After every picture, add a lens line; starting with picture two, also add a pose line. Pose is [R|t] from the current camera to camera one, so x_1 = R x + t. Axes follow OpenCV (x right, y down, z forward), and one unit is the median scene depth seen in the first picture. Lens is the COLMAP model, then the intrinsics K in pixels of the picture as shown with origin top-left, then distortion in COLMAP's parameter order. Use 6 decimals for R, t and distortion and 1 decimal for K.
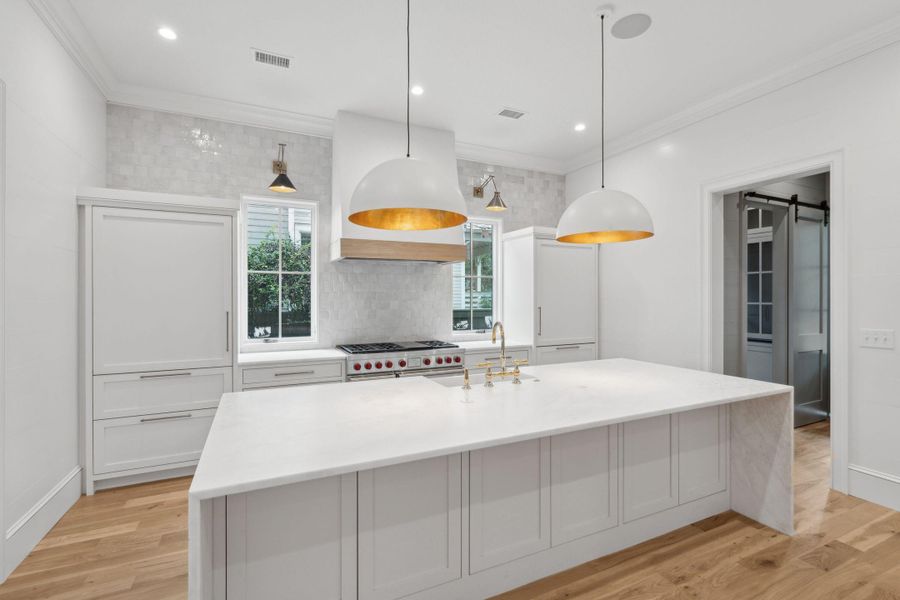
lens RADIAL K [[412.4, 0, 450.3], [0, 412.4, 291.8], [0, 0, 1]] dist [-0.001214, 0.000032]
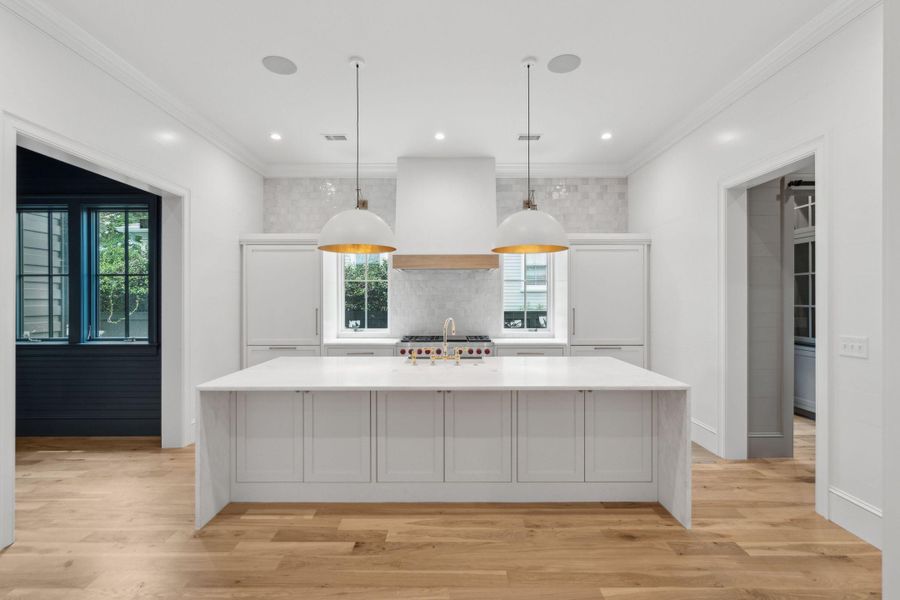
lens RADIAL K [[412.4, 0, 450.3], [0, 412.4, 291.8], [0, 0, 1]] dist [-0.001214, 0.000032]
pose [[0.903070, -0.006645, -0.429441, 0.433927], [0.004939, 0.999975, -0.005088, -0.002402], [0.429464, 0.002474, 0.903081, -0.117457]]
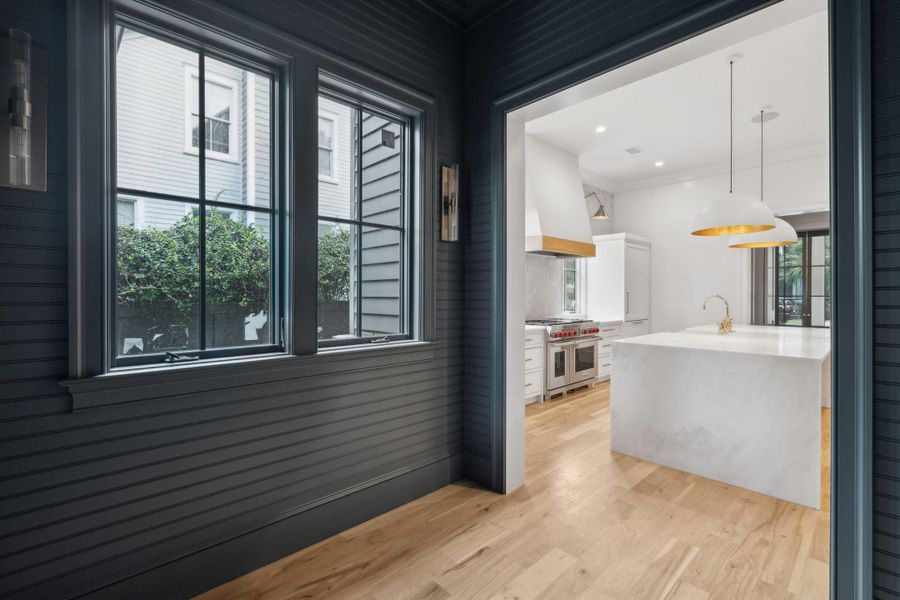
lens RADIAL K [[412.4, 0, 450.3], [0, 412.4, 291.8], [0, 0, 1]] dist [-0.001214, 0.000032]
pose [[0.947699, 0.001558, 0.319161, -0.865147], [-0.001514, 0.999999, -0.000387, 0.041295], [-0.319161, -0.000117, 0.947701, -0.113327]]
